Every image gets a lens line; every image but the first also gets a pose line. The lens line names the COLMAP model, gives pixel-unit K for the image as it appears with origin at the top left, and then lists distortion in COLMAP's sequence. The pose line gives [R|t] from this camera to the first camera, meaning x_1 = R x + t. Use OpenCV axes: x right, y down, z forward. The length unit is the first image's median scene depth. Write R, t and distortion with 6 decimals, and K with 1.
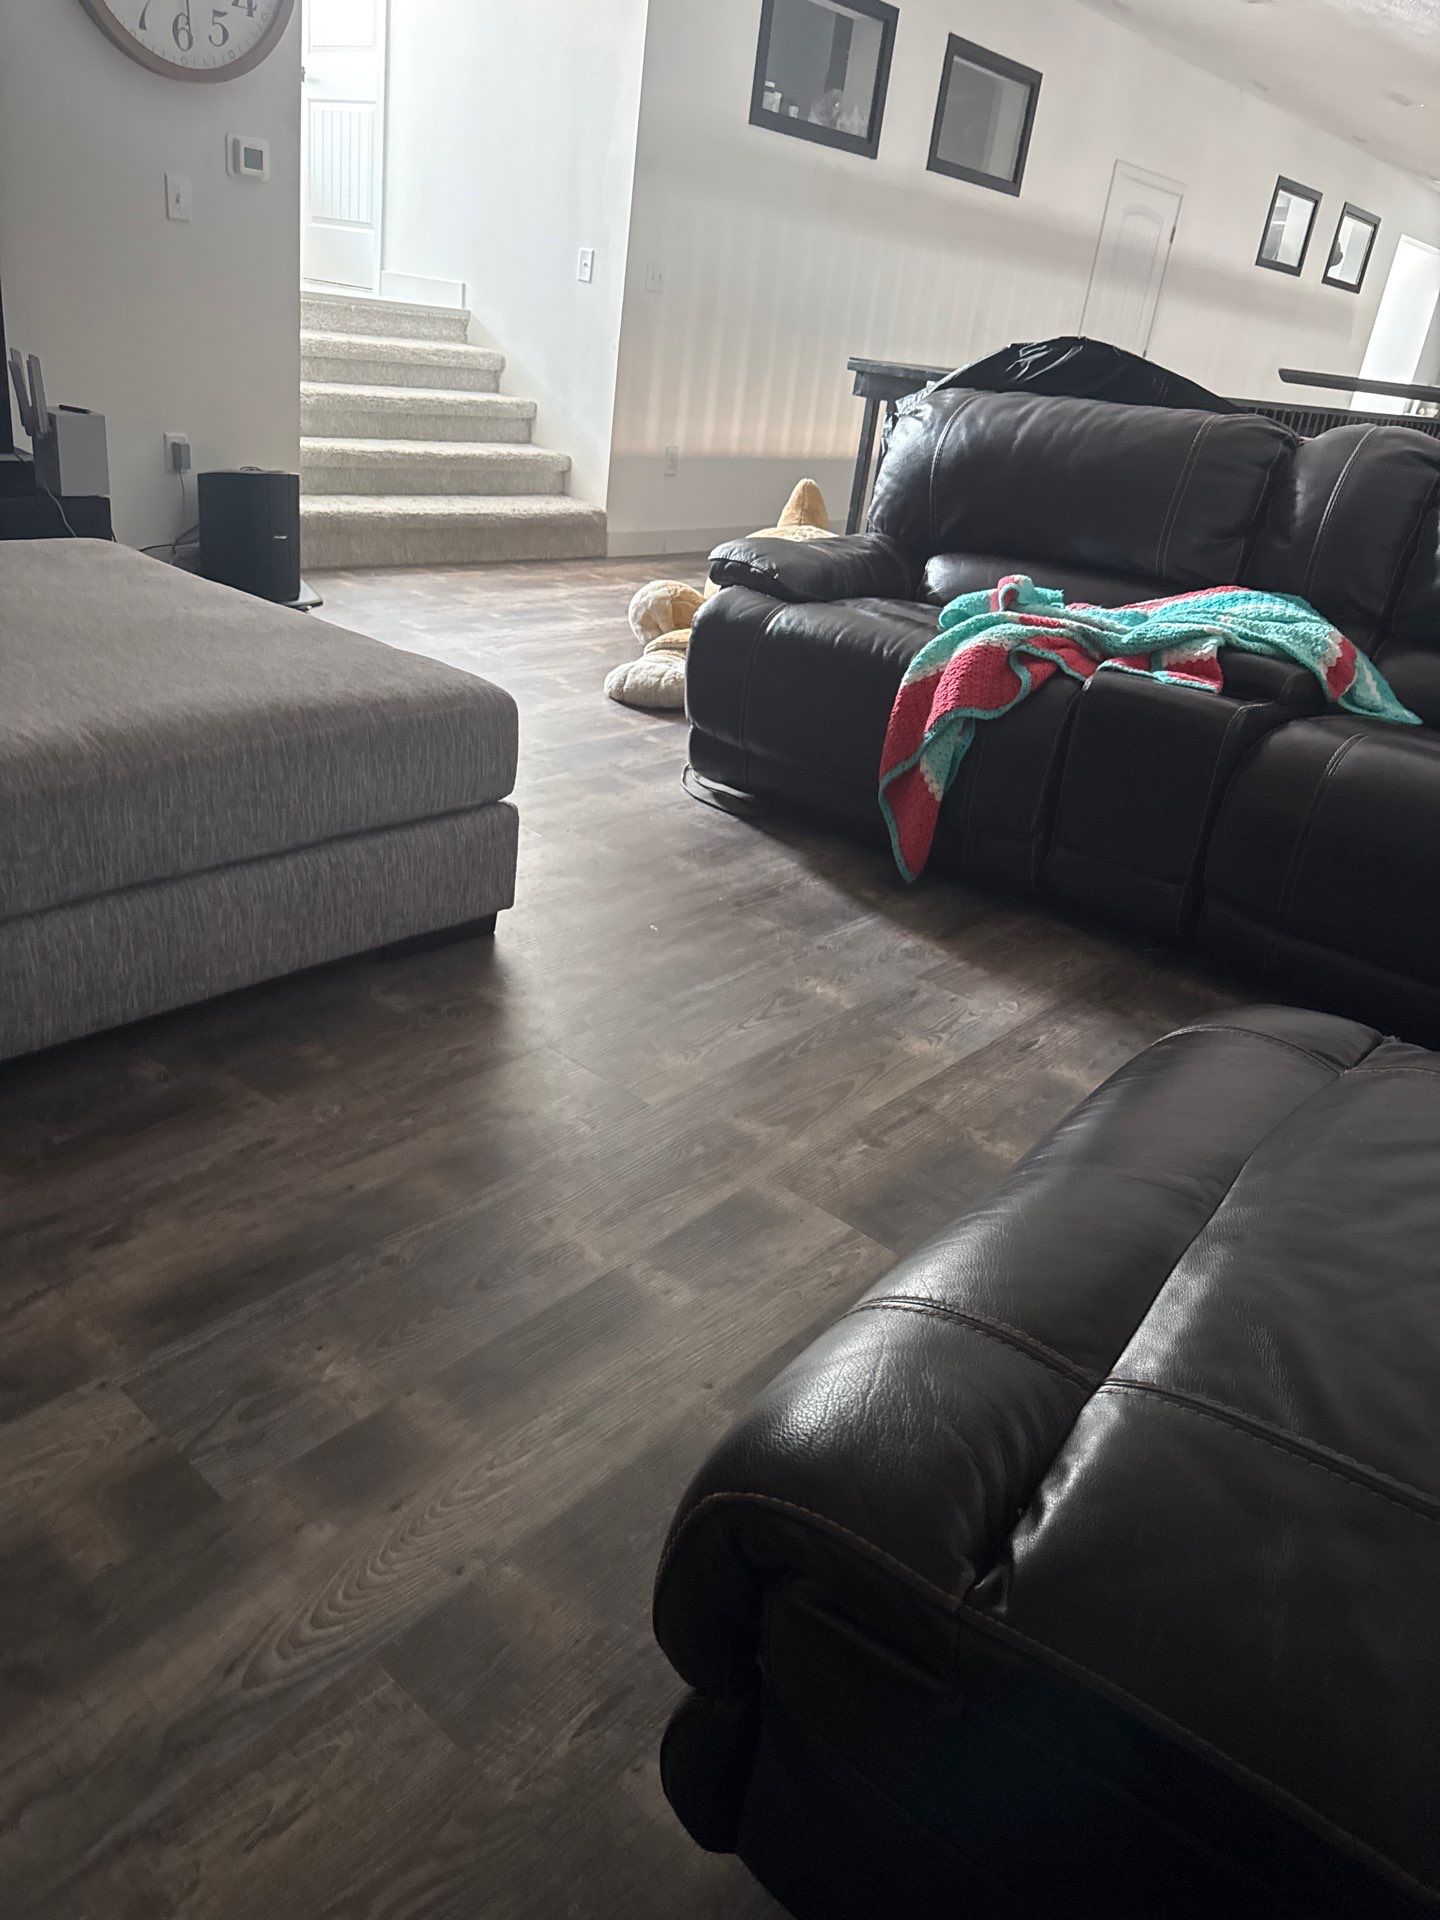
lens RADIAL K [[1354.9, 0, 723.3], [0, 1354.9, 955.8], [0, 0, 1]] dist [0.131765, -0.233810]
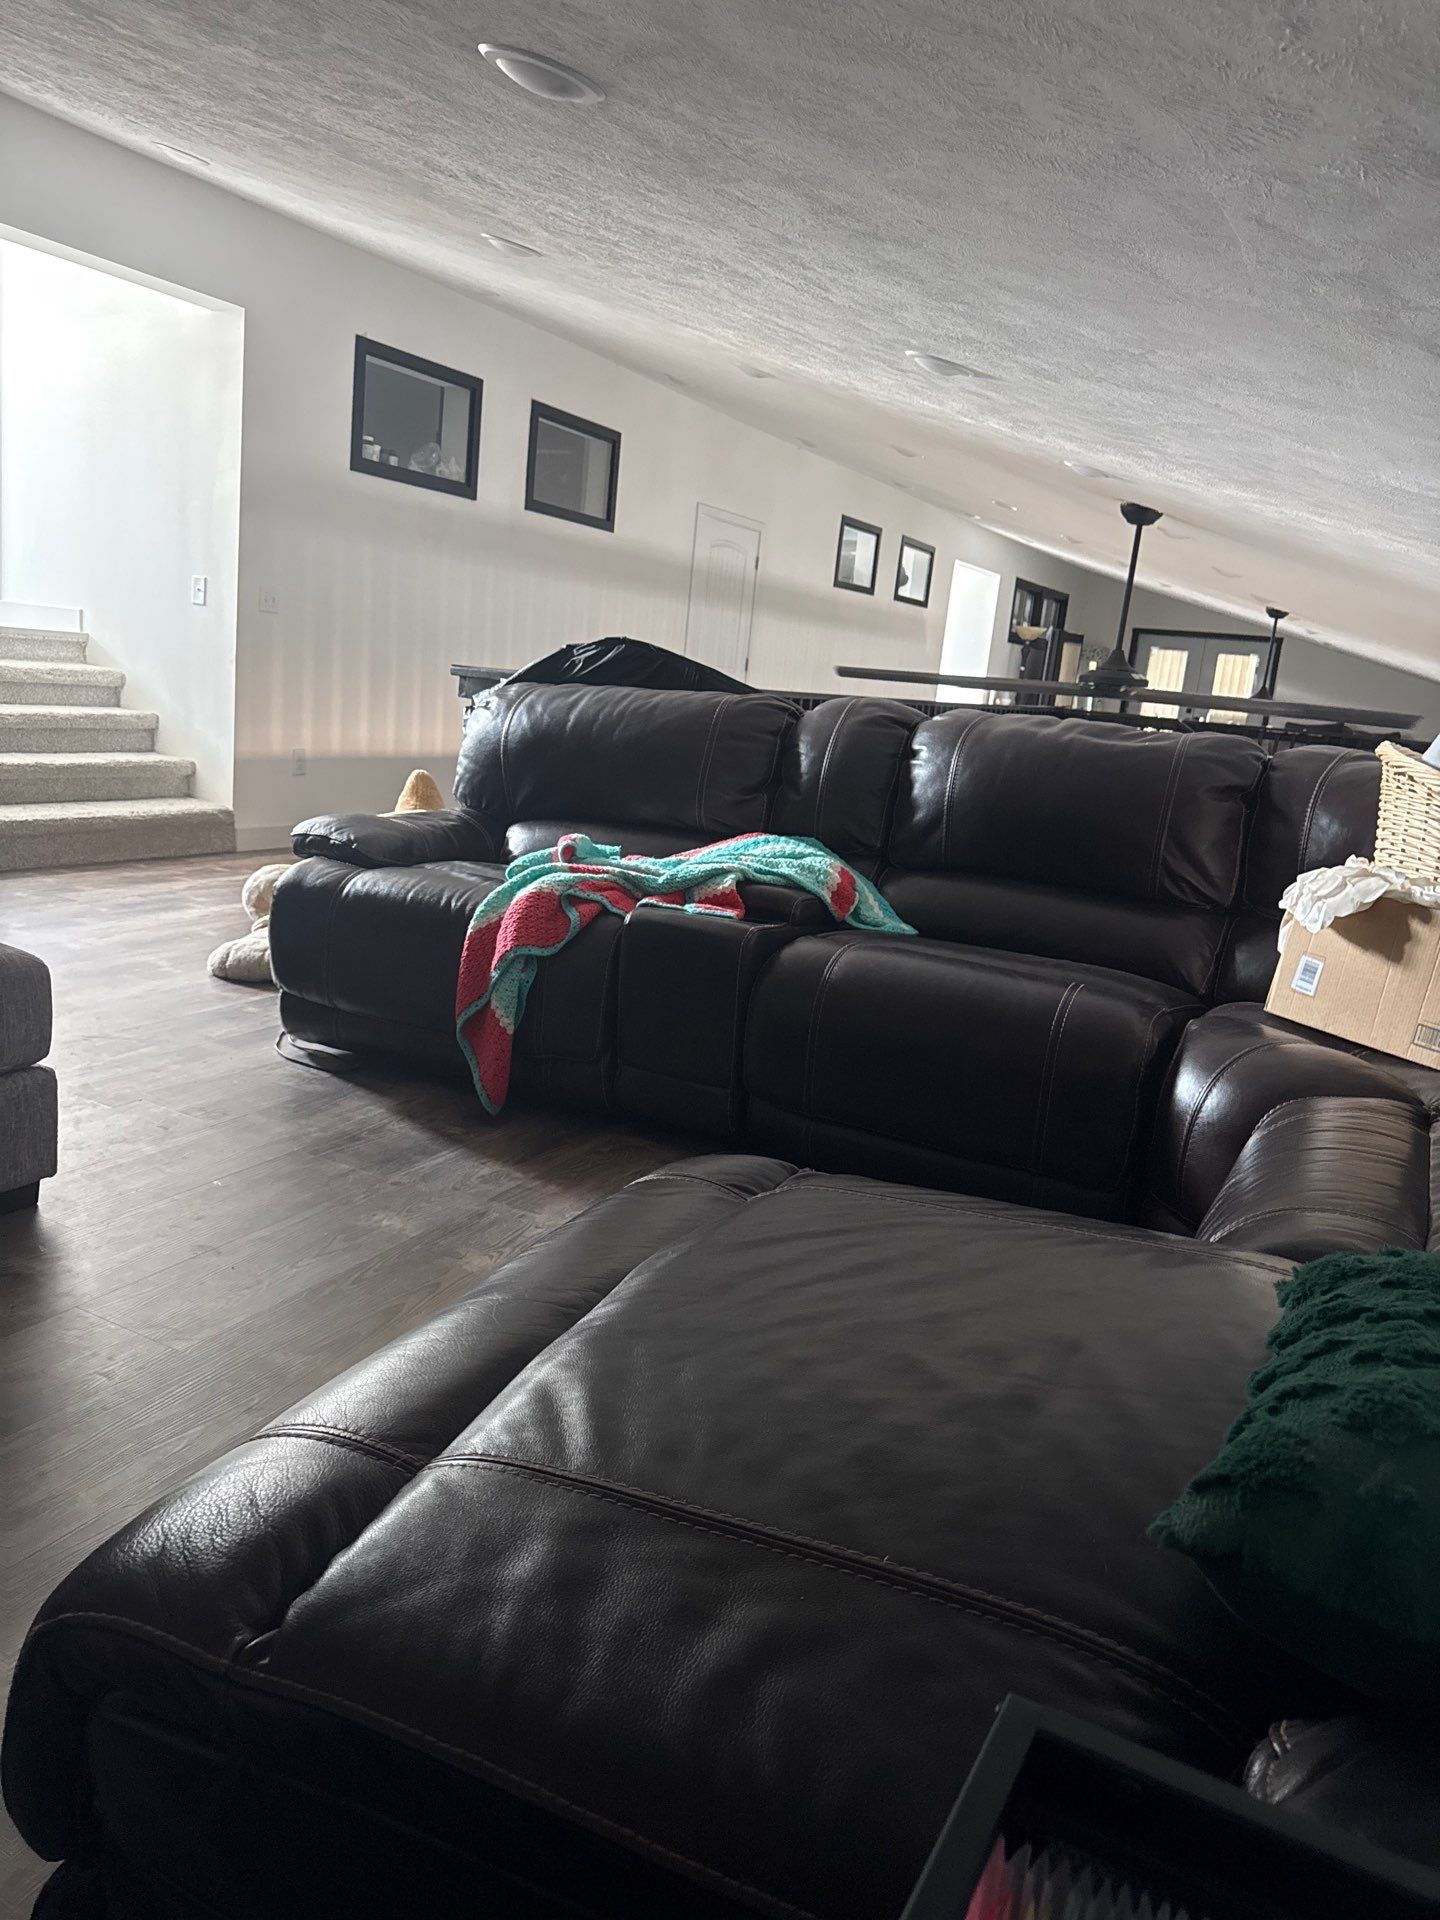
lens RADIAL K [[1359.3, 0, 710.1], [0, 1359.3, 936.7], [0, 0, 1]] dist [0.112988, -0.146685]
pose [[0.975838, -0.071066, 0.206617, 0.095995], [0.114734, 0.971429, -0.207755, 0.051184], [-0.185949, 0.226441, 0.956111, -0.063778]]
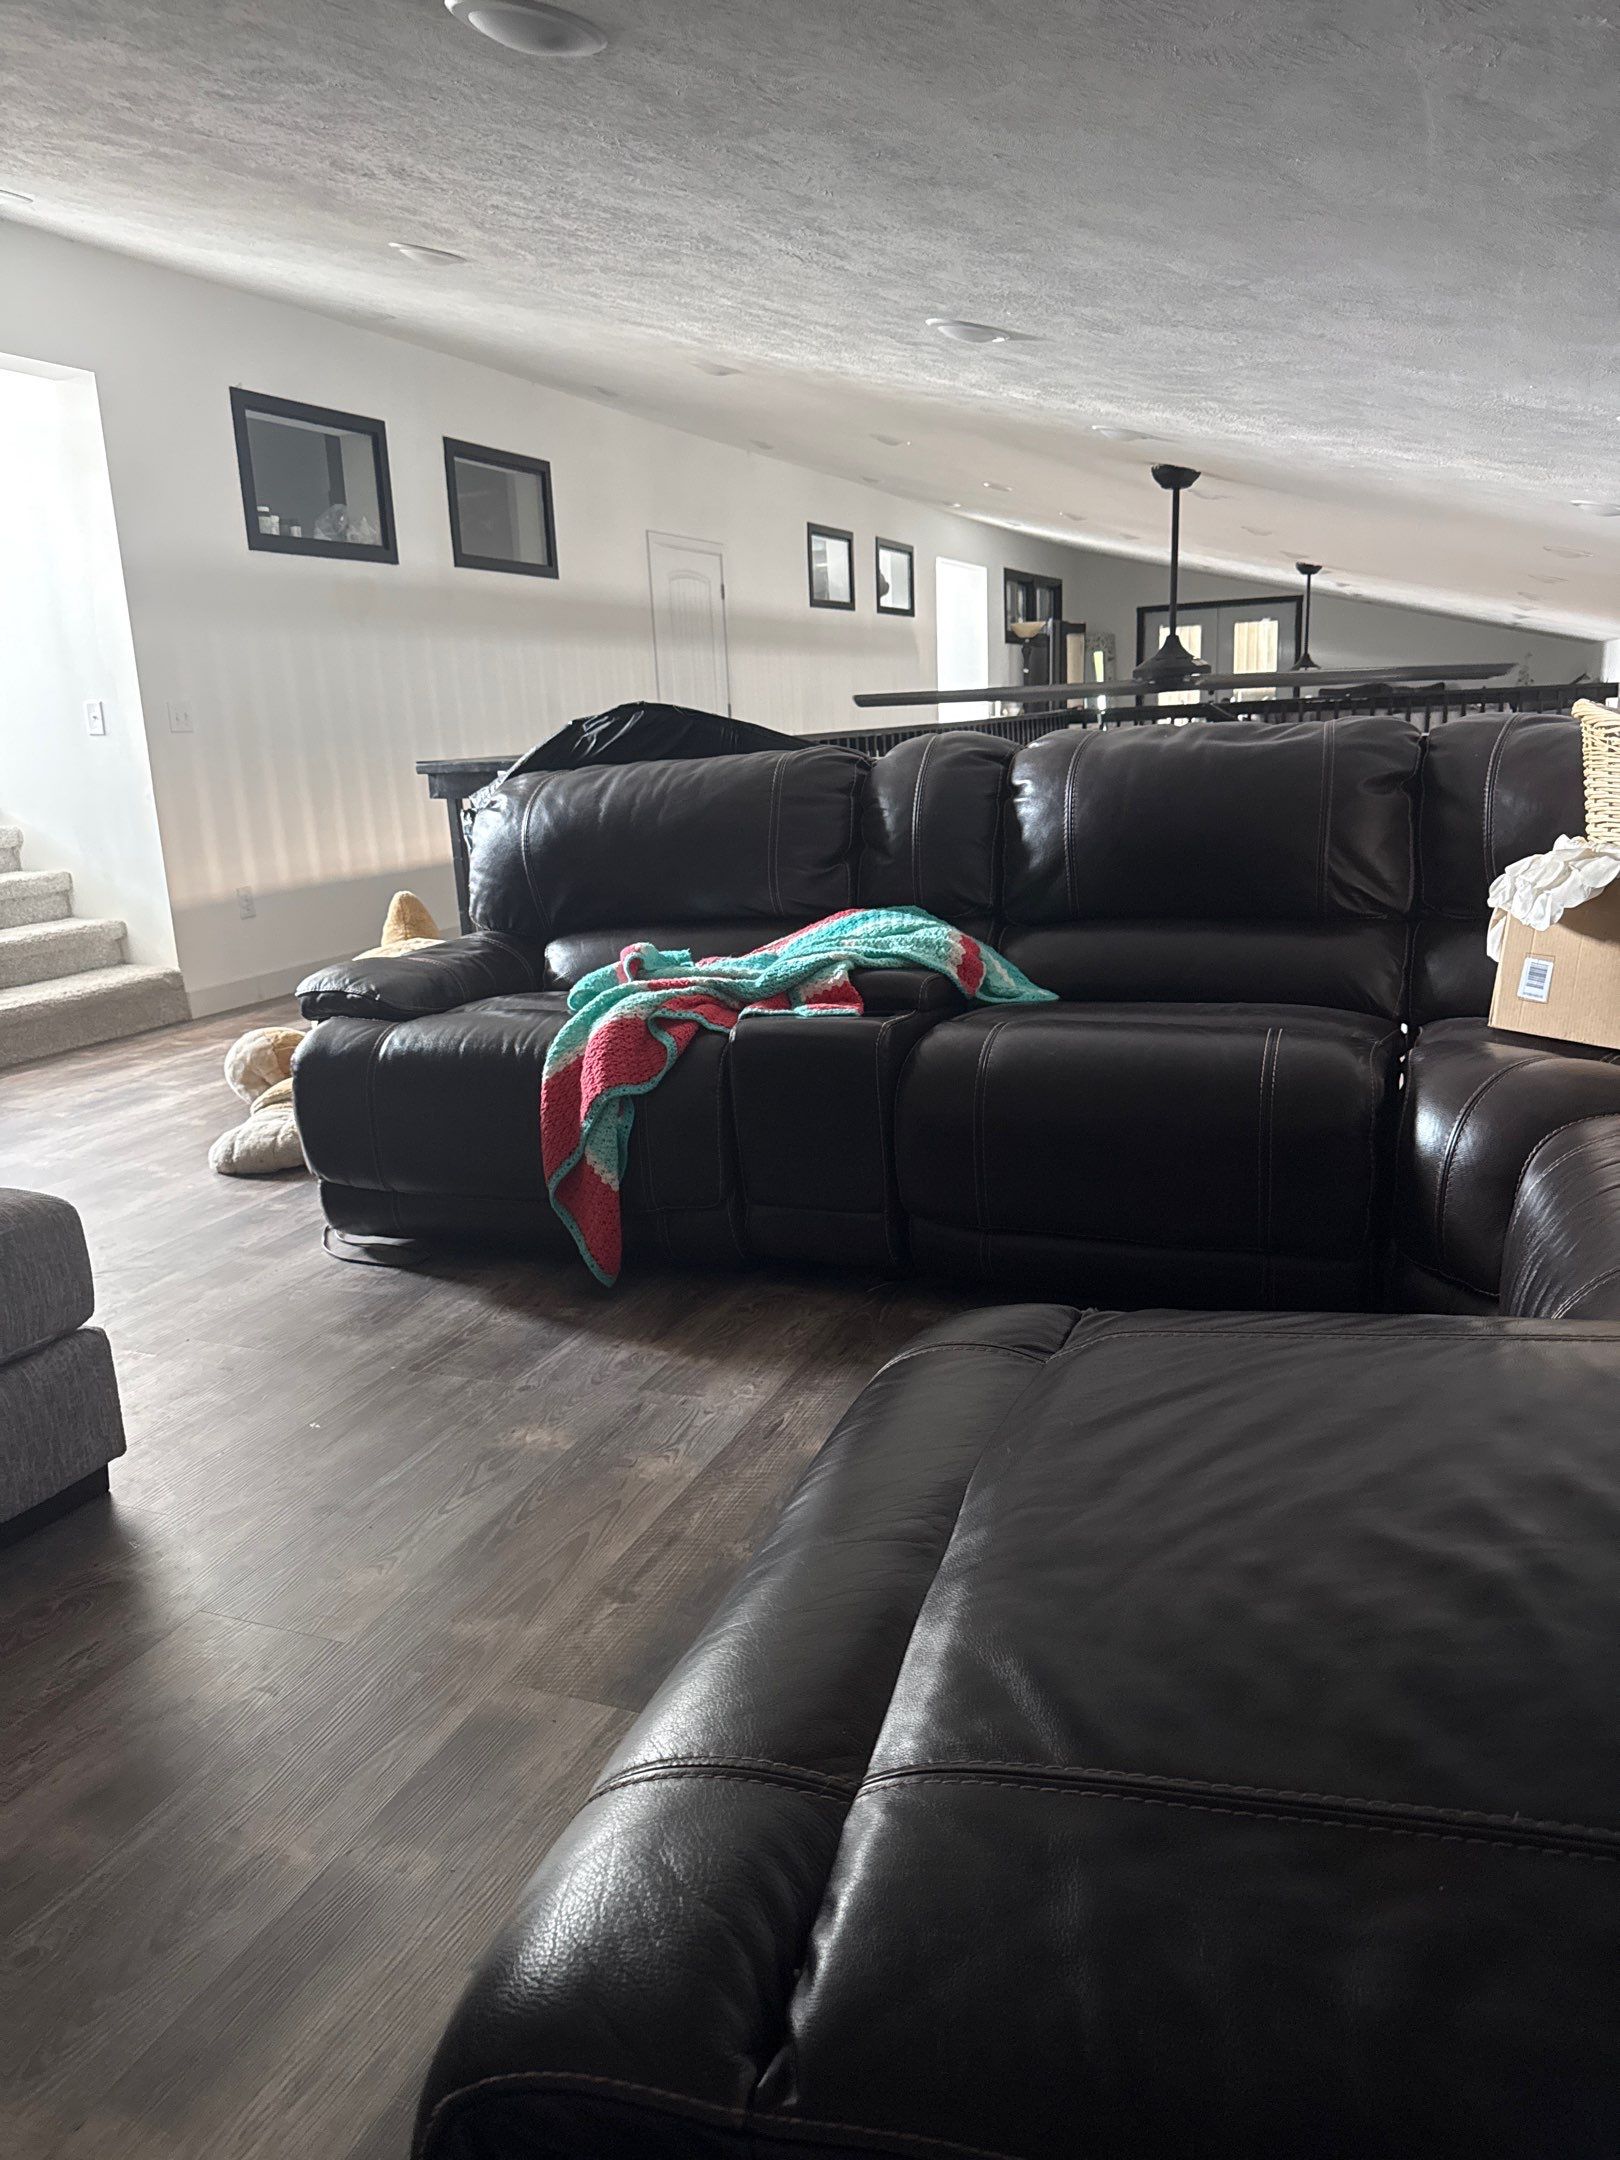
lens RADIAL K [[1539.3, 0, 813.7], [0, 1539.3, 1076.4], [0, 0, 1]] dist [0.069343, -0.072935]
pose [[0.935808, -0.232062, 0.265349, 0.028744], [0.279206, 0.947463, -0.156070, 0.009635], [-0.215190, 0.220139, 0.951437, -0.012451]]
